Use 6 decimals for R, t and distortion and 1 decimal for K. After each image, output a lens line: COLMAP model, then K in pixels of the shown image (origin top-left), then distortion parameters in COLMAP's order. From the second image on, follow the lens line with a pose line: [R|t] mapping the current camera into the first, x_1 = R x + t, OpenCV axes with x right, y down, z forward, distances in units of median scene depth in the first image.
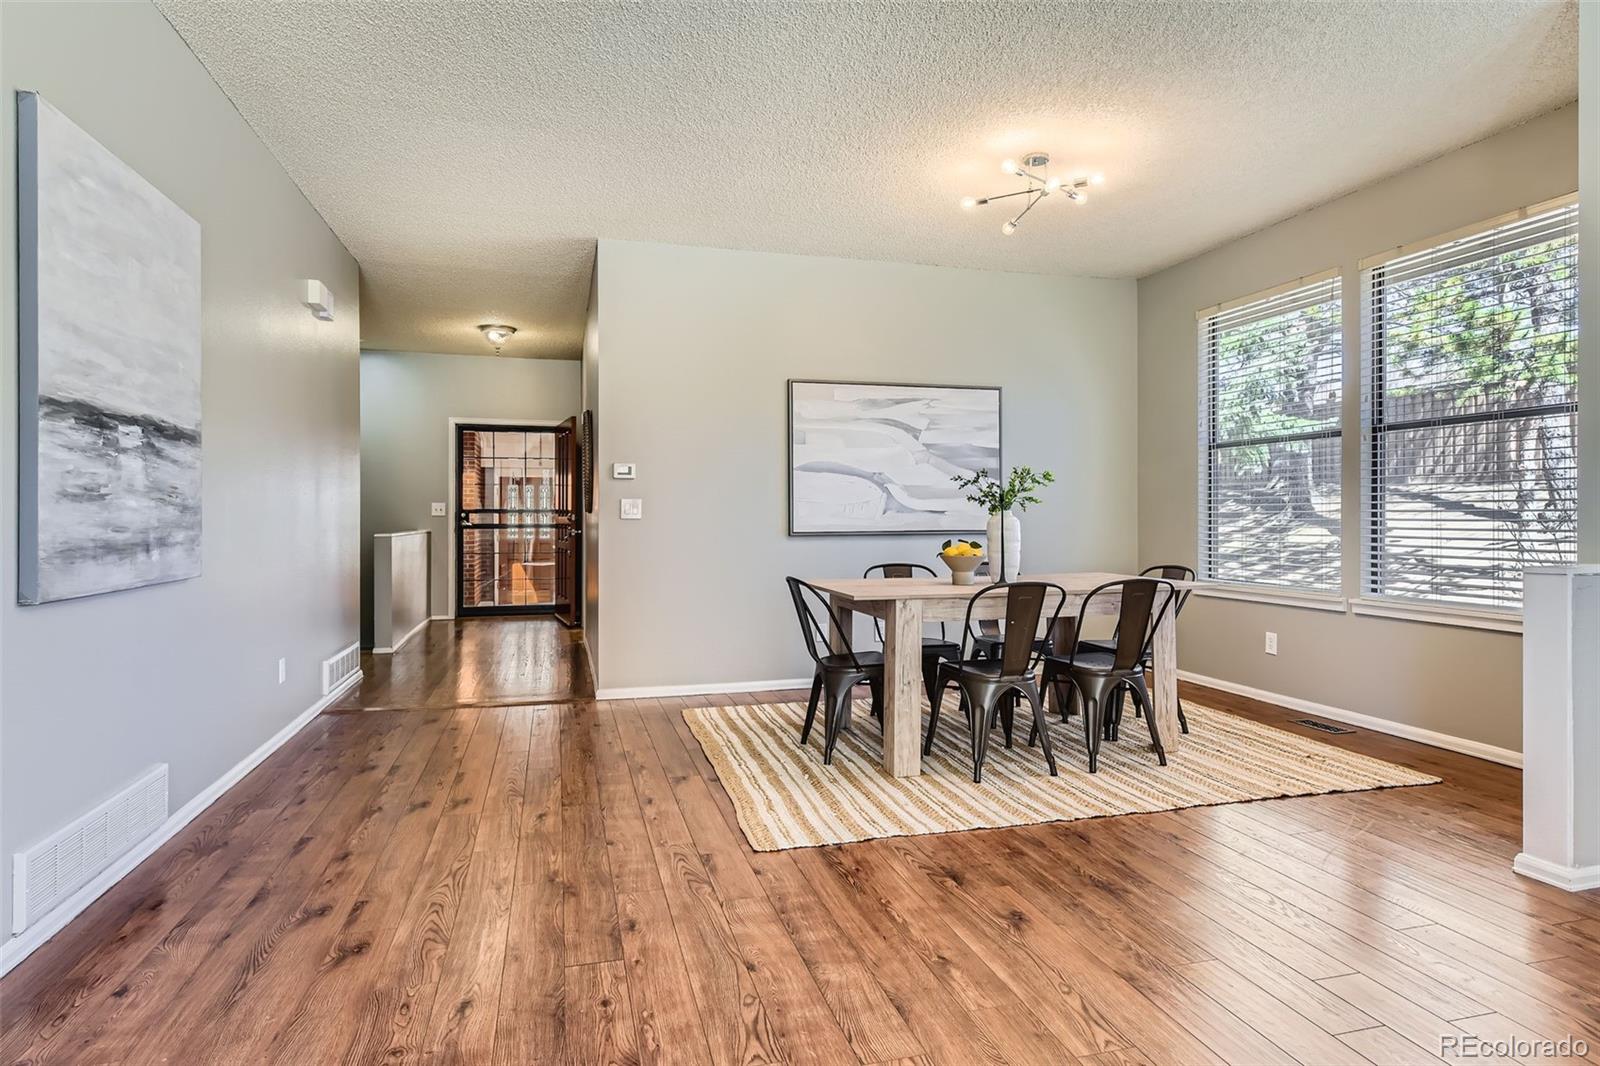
lens RADIAL K [[852.6, 0, 797.8], [0, 852.6, 520.5], [0, 0, 1]] dist [-0.002089, -0.001159]
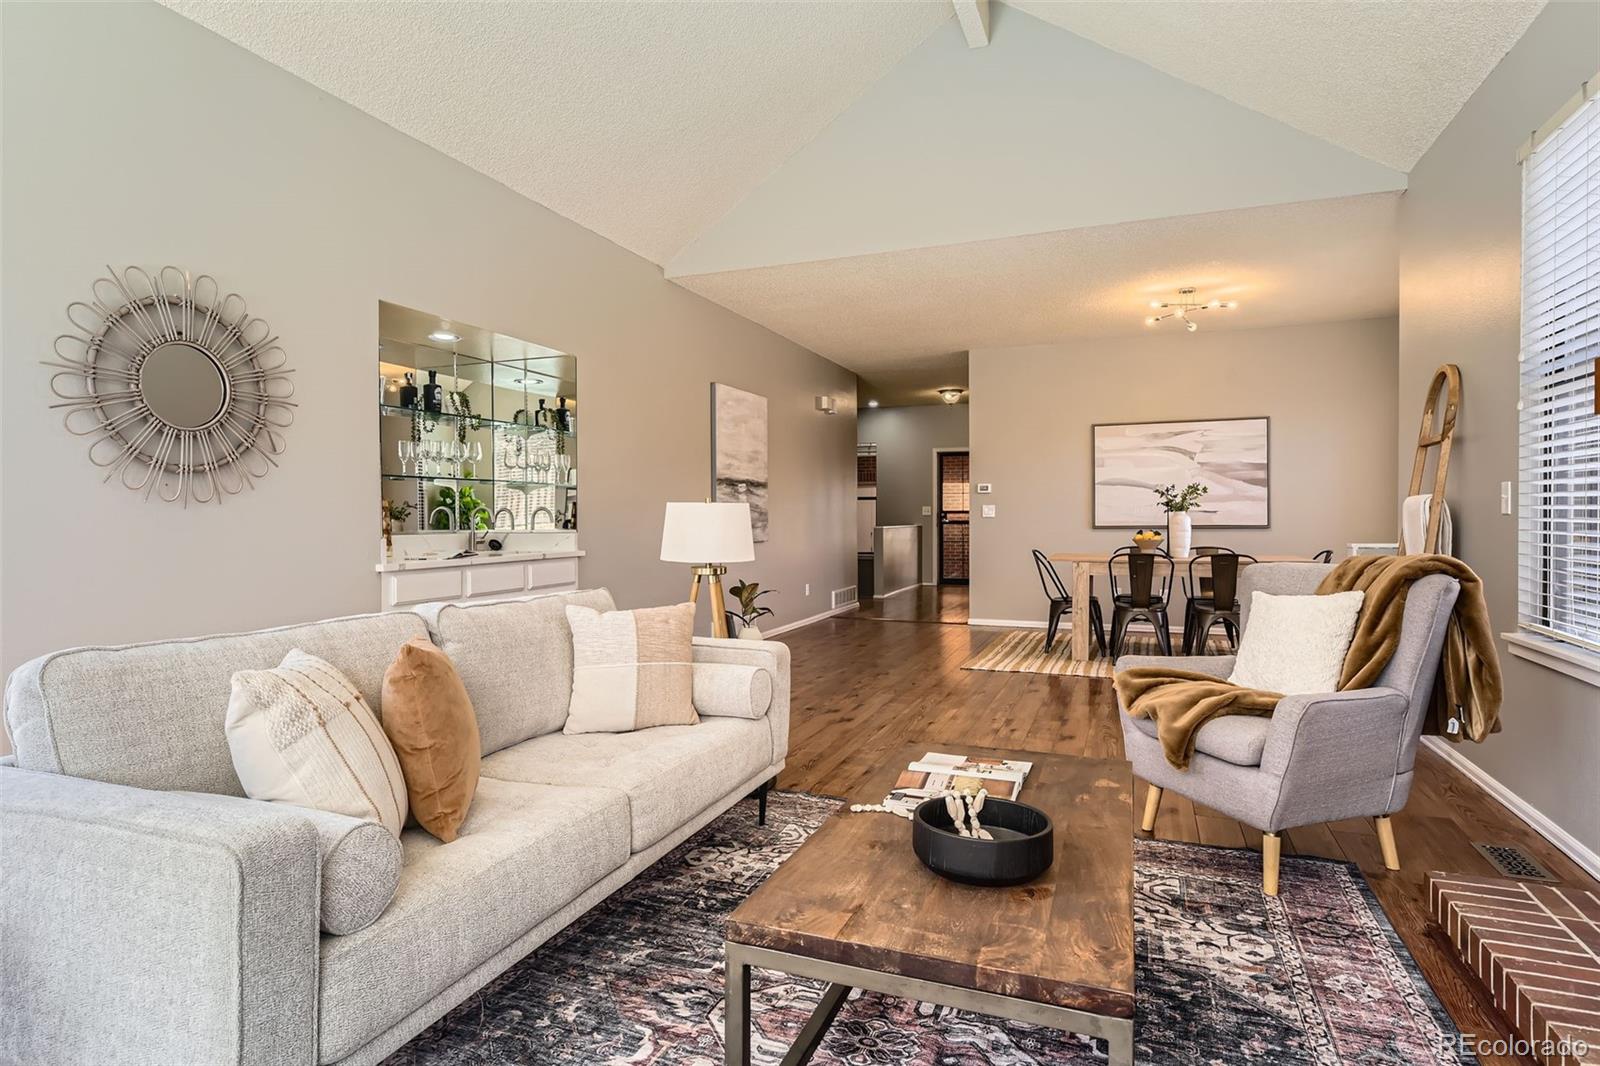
lens RADIAL K [[852.6, 0, 801.0], [0, 852.6, 525.0], [0, 0, 1]] dist [-0.002089, -0.001159]
pose [[0.798449, 0.003984, -0.602050, 0.561708], [0.000325, 0.999975, 0.007049, 0.001447], [0.602063, -0.005825, 0.798427, -0.594779]]
